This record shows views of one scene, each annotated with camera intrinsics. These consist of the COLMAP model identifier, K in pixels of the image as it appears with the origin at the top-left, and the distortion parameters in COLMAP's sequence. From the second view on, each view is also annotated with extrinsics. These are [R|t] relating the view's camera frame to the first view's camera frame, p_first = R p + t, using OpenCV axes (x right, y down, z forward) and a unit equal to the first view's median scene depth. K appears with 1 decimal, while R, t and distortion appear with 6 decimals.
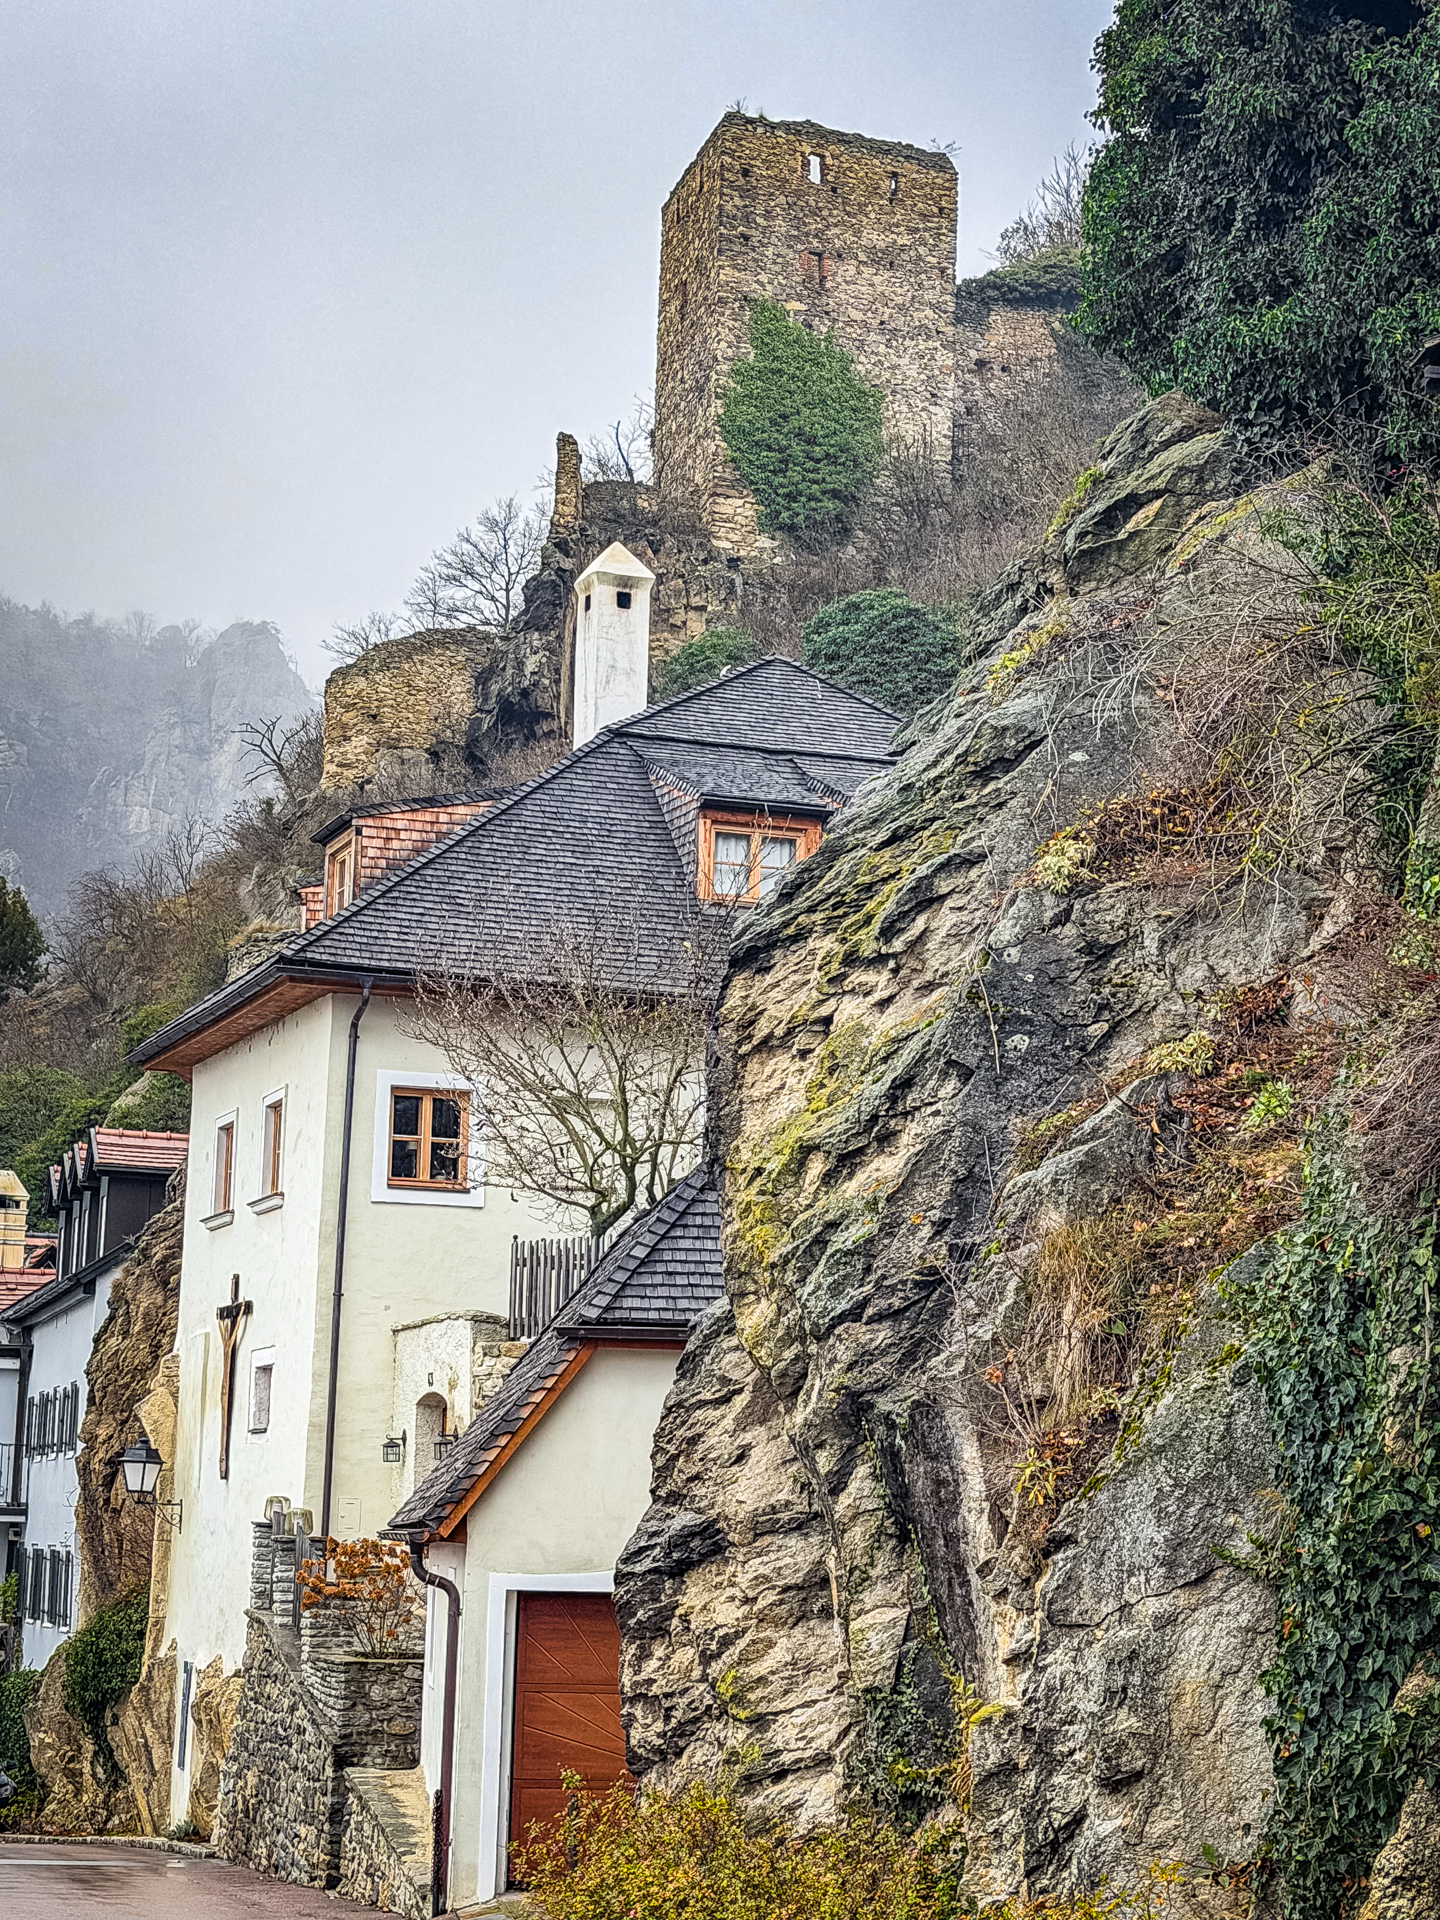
lens RADIAL K [[3794.2, 0, 720.0], [0, 3794.2, 960.0], [0, 0, 1]] dist [0.117379, 0.173014]
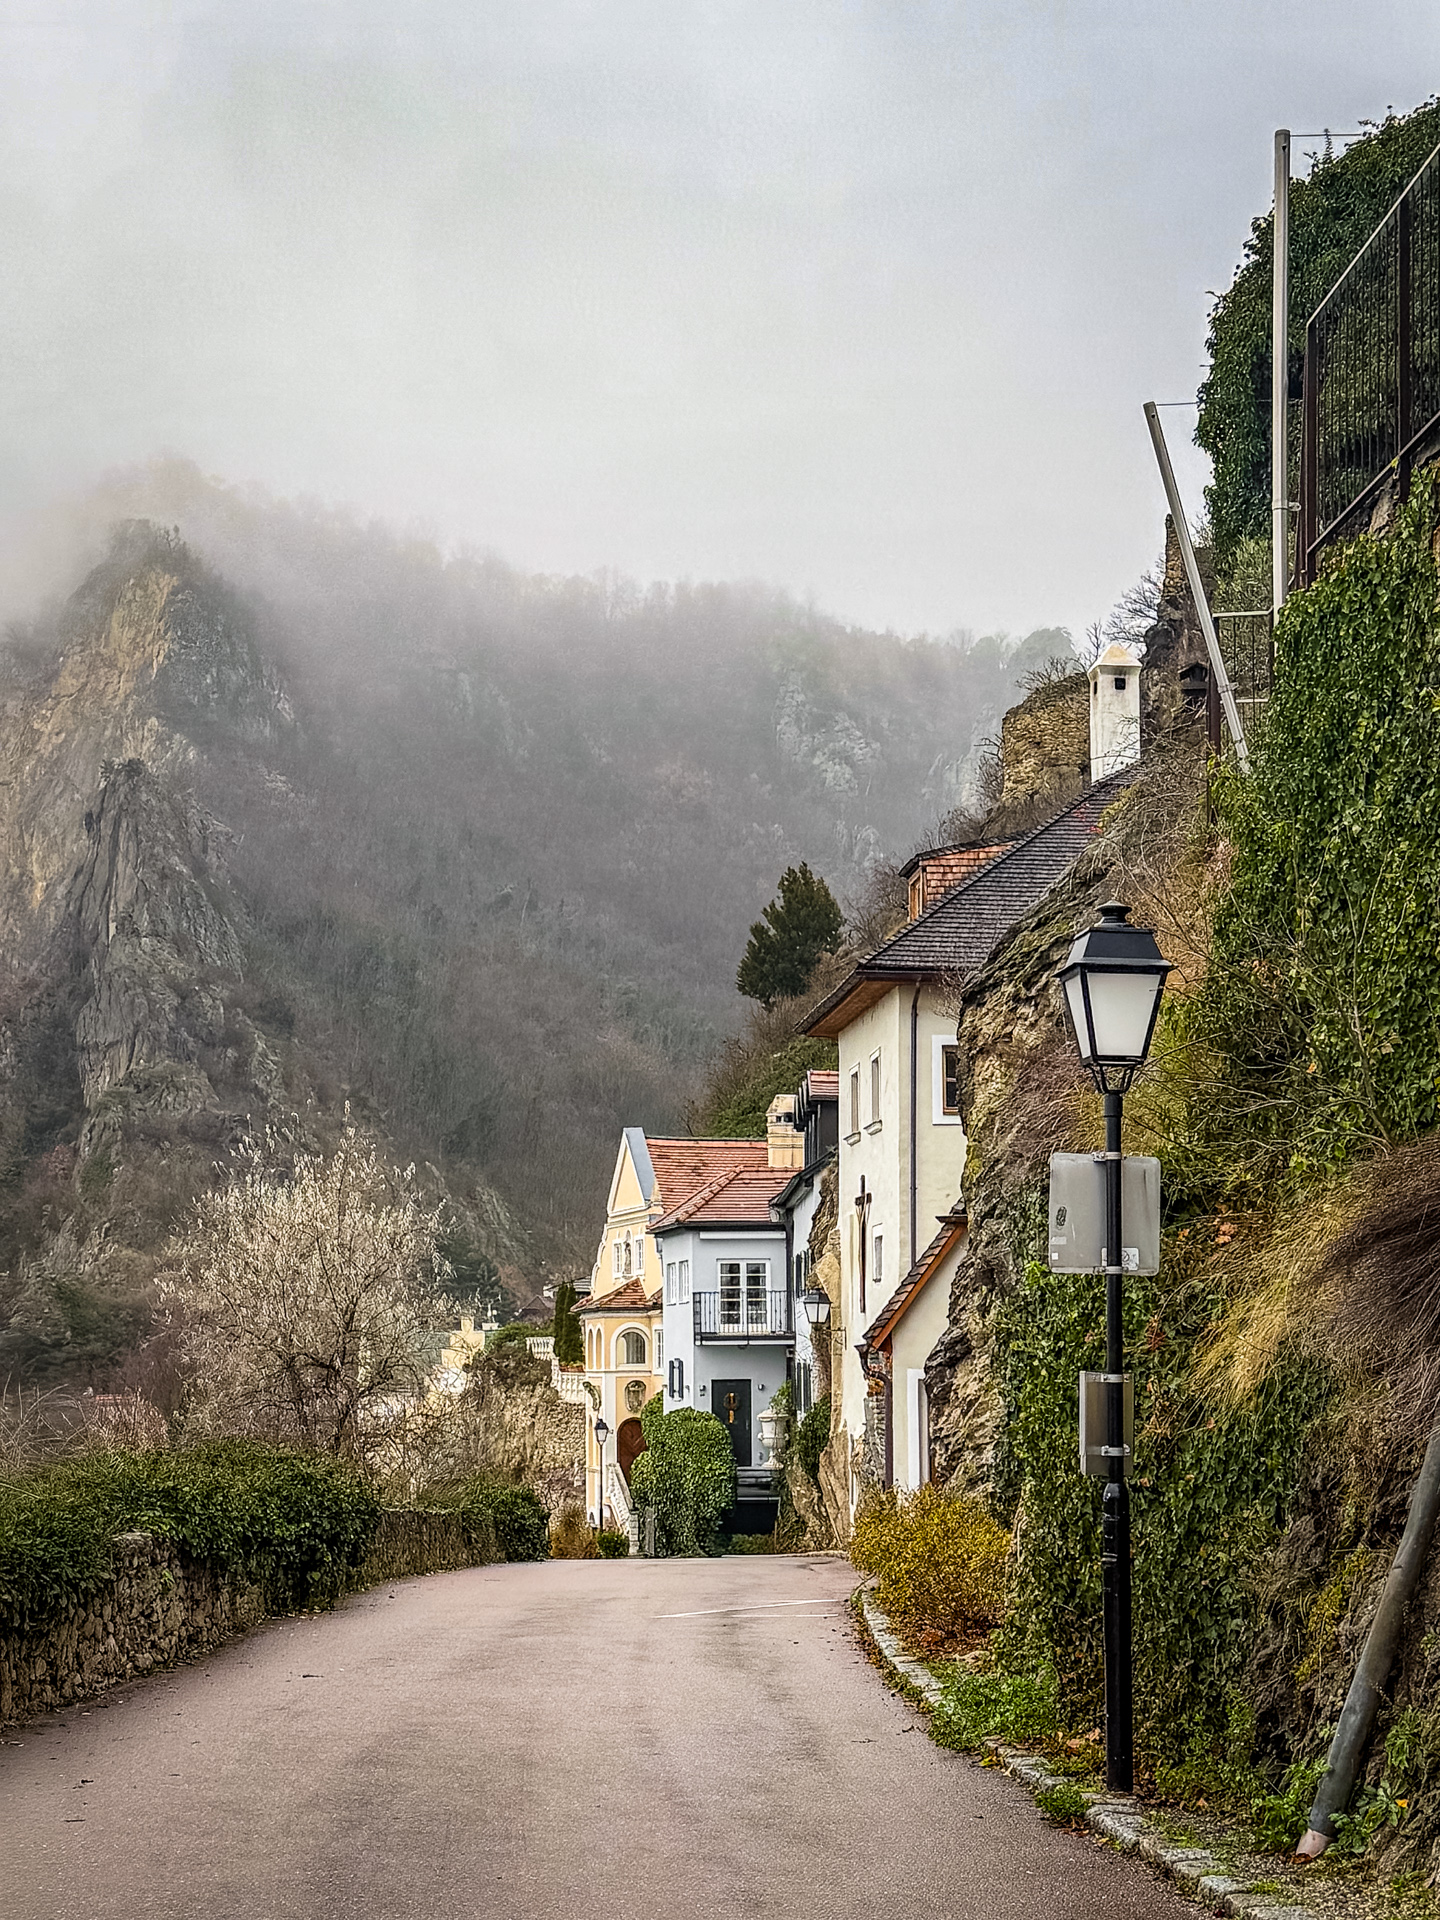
lens RADIAL K [[3050.5, 0, 721.8], [0, 3050.5, 1068.3], [0, 0, 1]] dist [0.038280, 0.040273]
pose [[0.968435, -0.056203, -0.242848, 0.107122], [0.070277, 0.996290, 0.049677, -0.020967], [0.239155, -0.065175, 0.968792, -0.154240]]
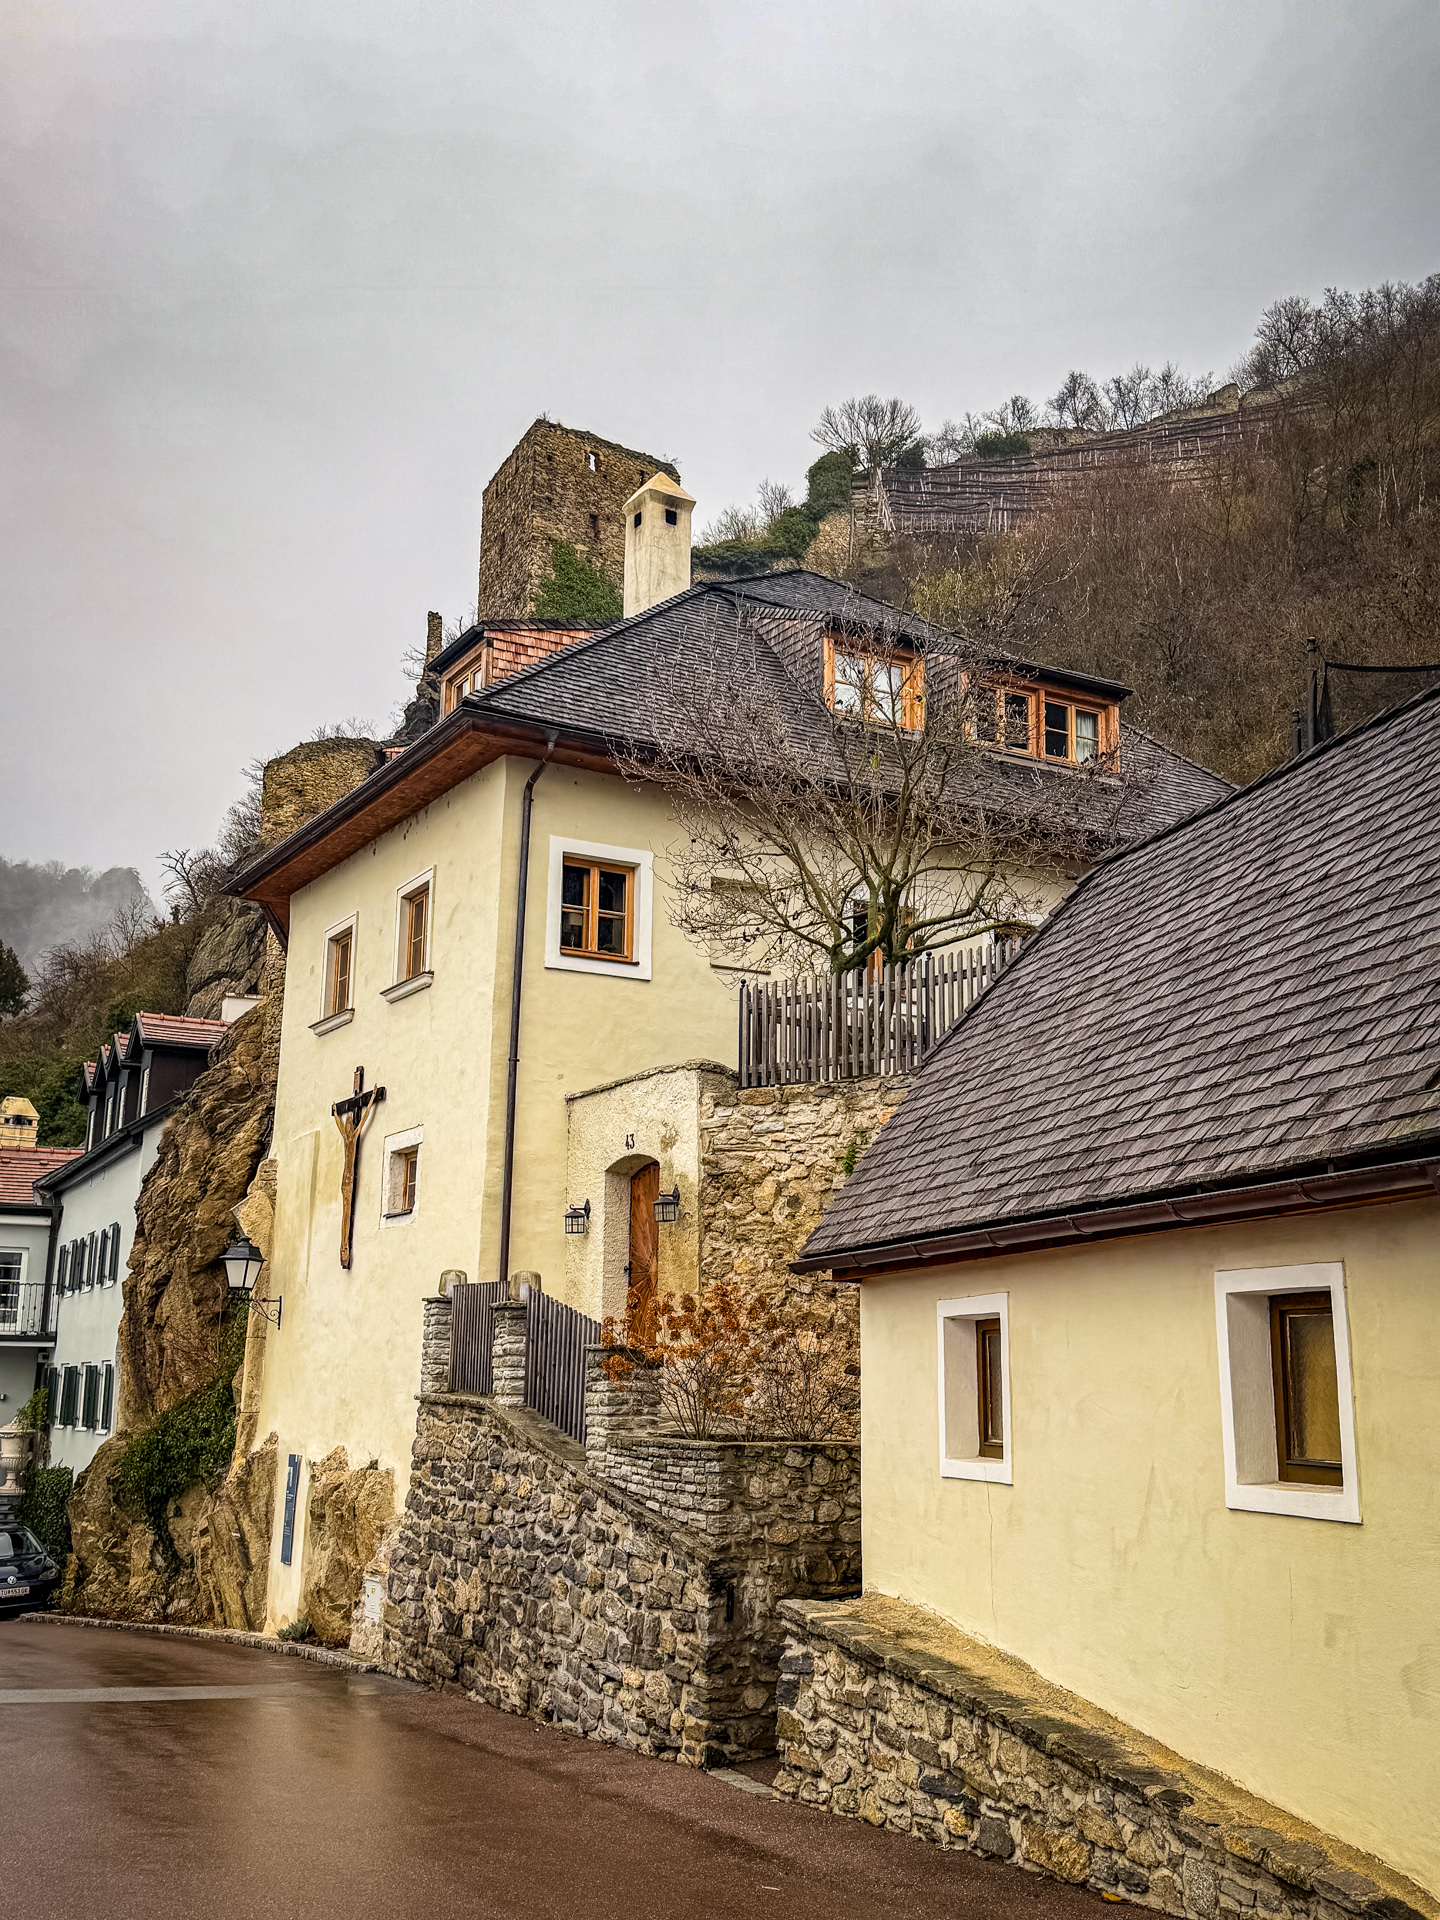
lens RADIAL K [[1960.9, 0, 720.0], [0, 1960.9, 960.0], [0, 0, 1]] dist [0.182934, -0.394283]
pose [[0.984022, 0.025302, 0.176238, -0.122965], [-0.014665, 0.998006, -0.061399, 0.082869], [-0.177440, 0.057833, 0.982431, 0.450533]]
